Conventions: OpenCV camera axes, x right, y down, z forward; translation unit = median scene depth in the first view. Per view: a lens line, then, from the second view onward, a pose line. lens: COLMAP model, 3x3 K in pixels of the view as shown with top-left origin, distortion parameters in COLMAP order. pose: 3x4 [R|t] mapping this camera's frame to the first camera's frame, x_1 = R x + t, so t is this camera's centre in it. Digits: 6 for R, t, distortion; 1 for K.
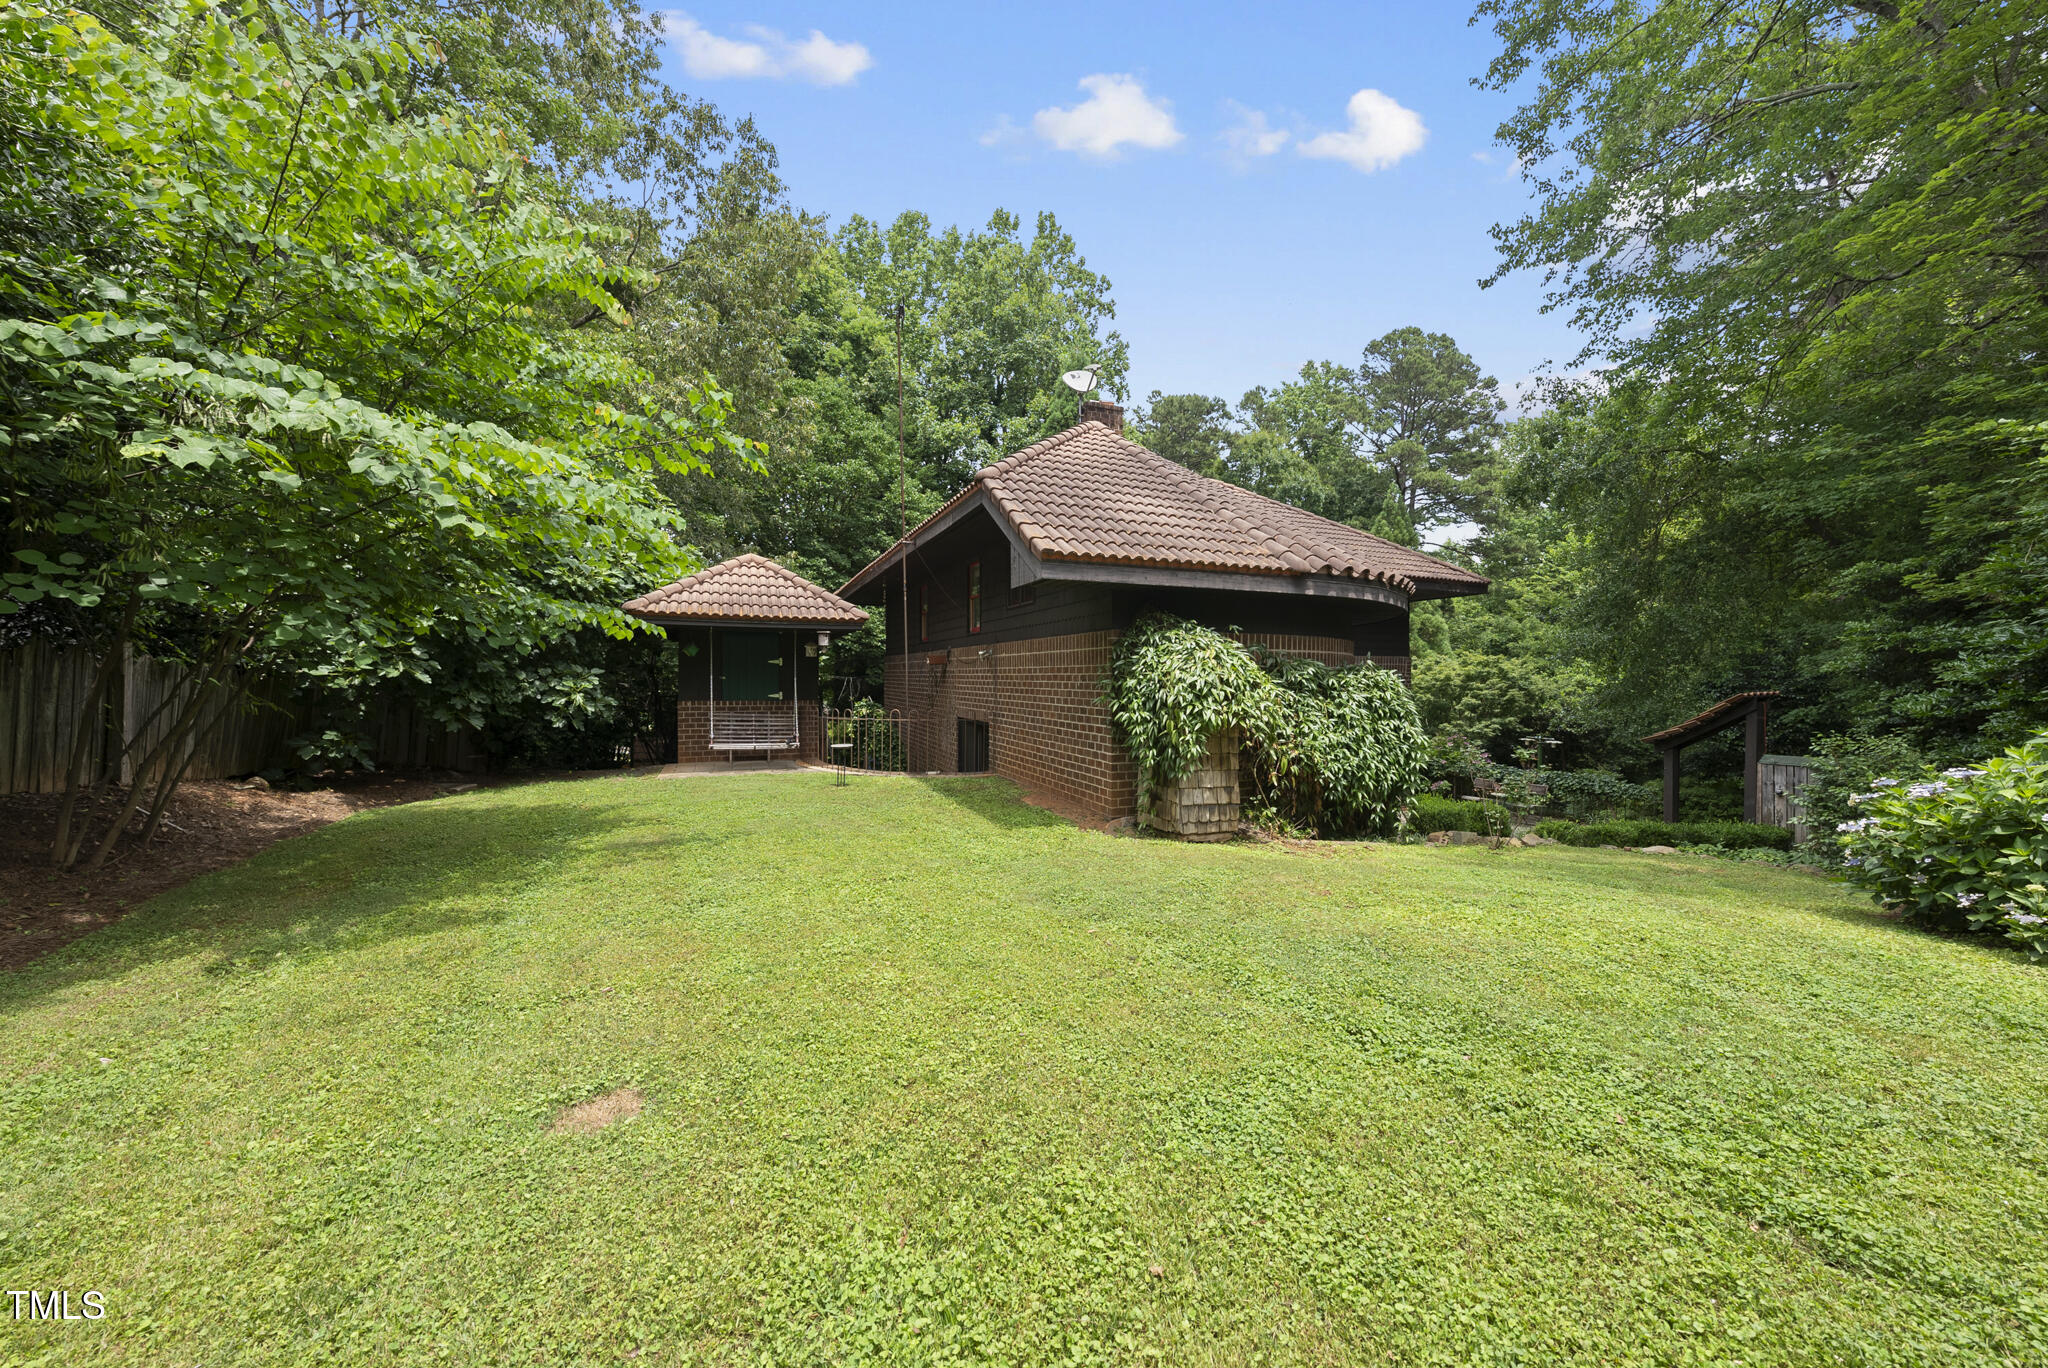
lens RADIAL K [[732.0, 0, 1024.0], [0, 732.0, 684.0], [0, 0, 1]] dist [-0.000011, -0.000015]
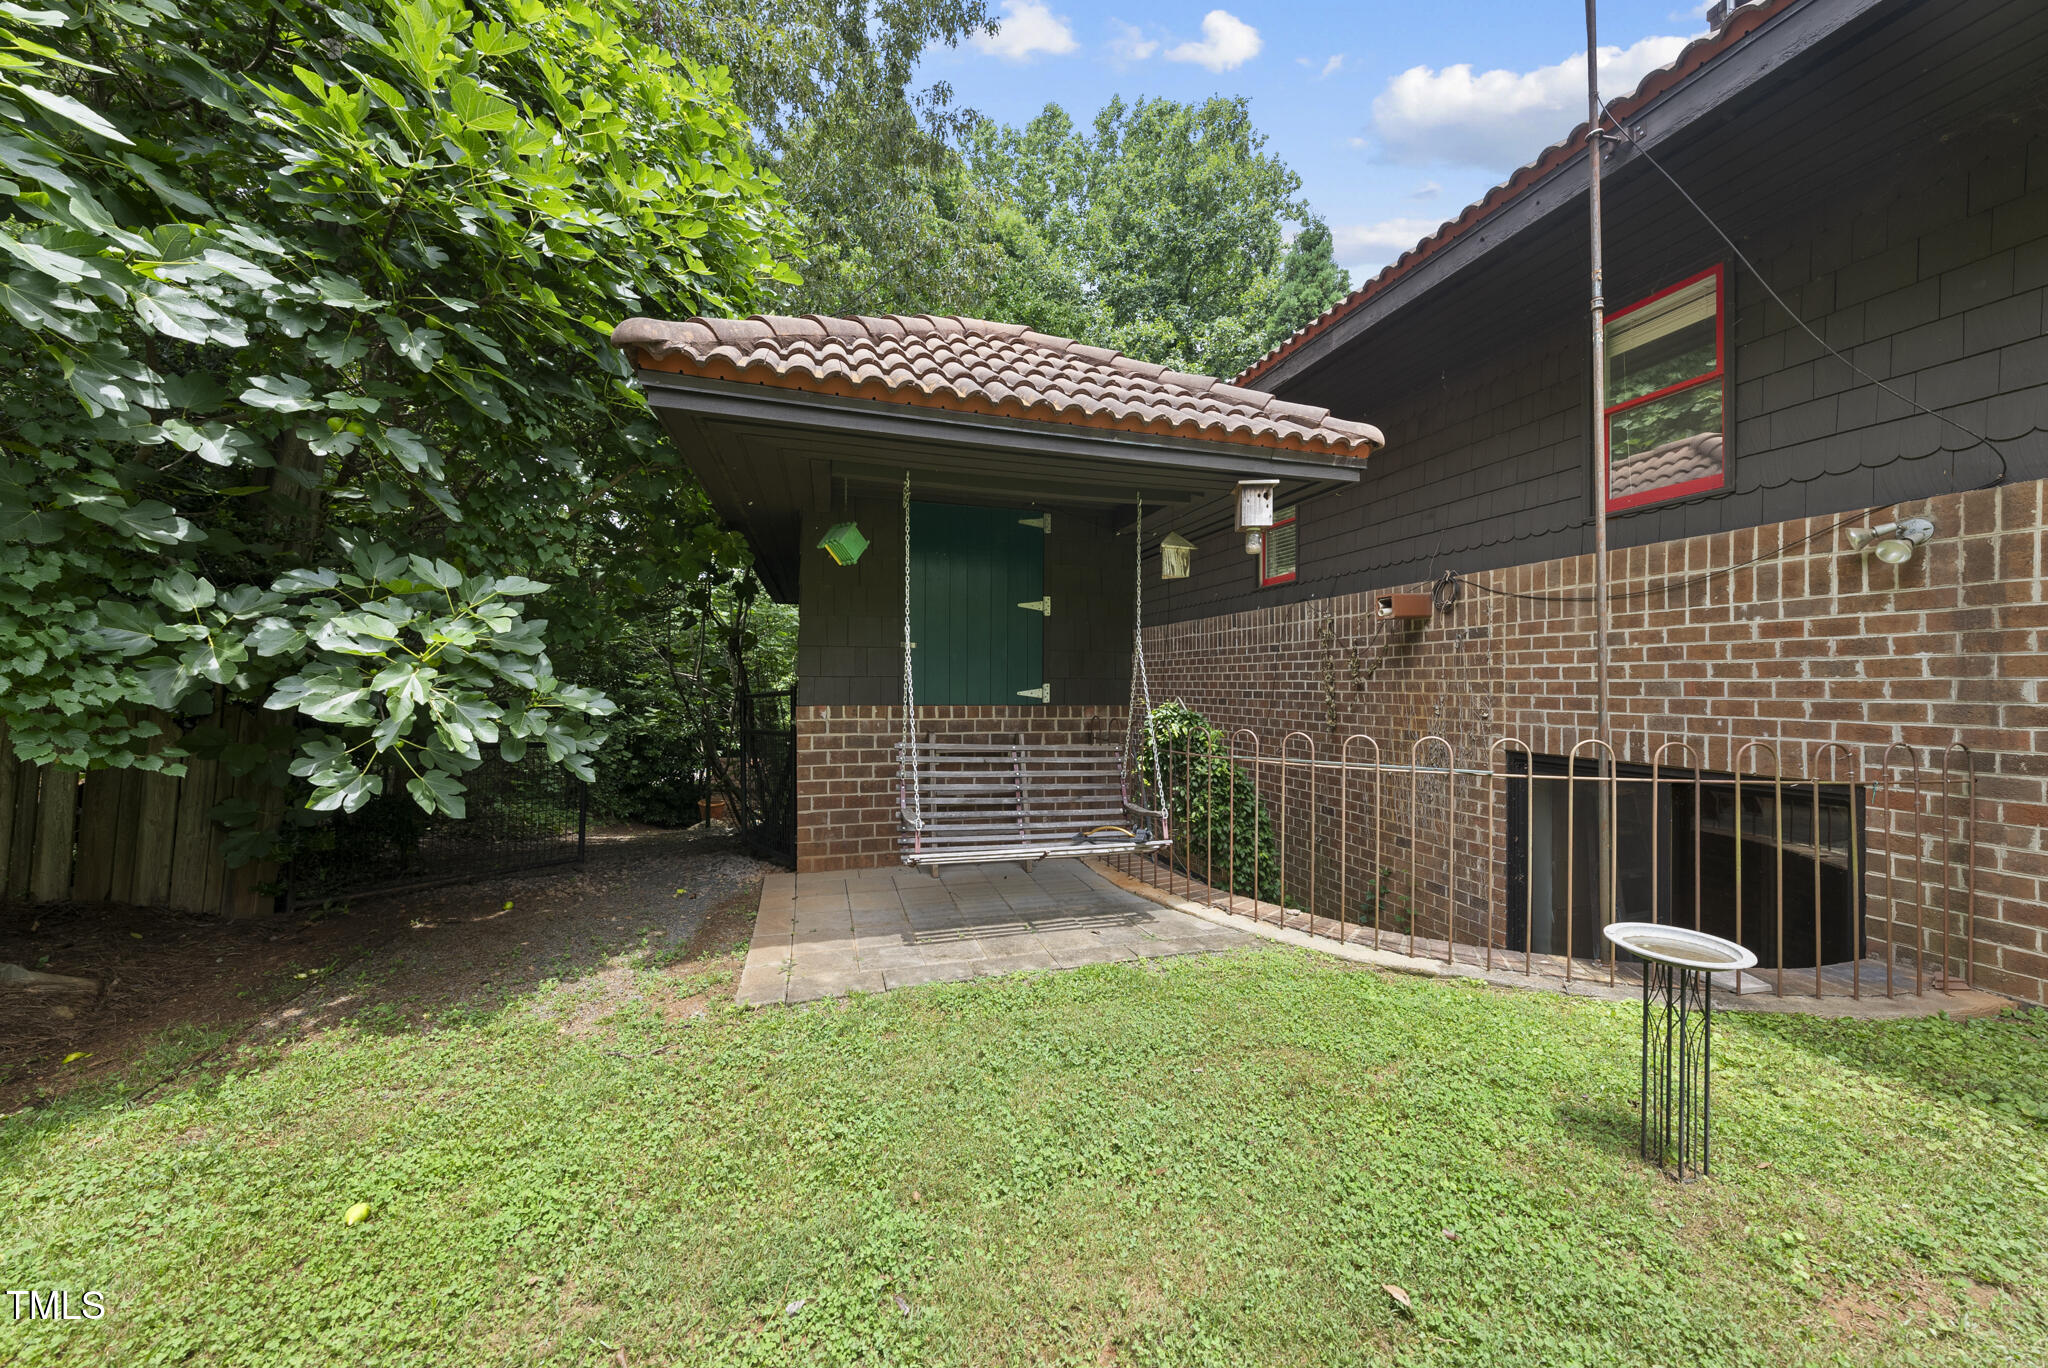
lens RADIAL K [[686.6, 0, 1024.0], [0, 686.6, 684.0], [0, 0, 1]] dist [0.000636, -0.000024]
pose [[0.995971, -0.000159, -0.089679, -0.365589], [-0.000280, 0.999988, -0.004881, 0.017870], [0.089679, 0.004886, 0.995959, 0.742463]]
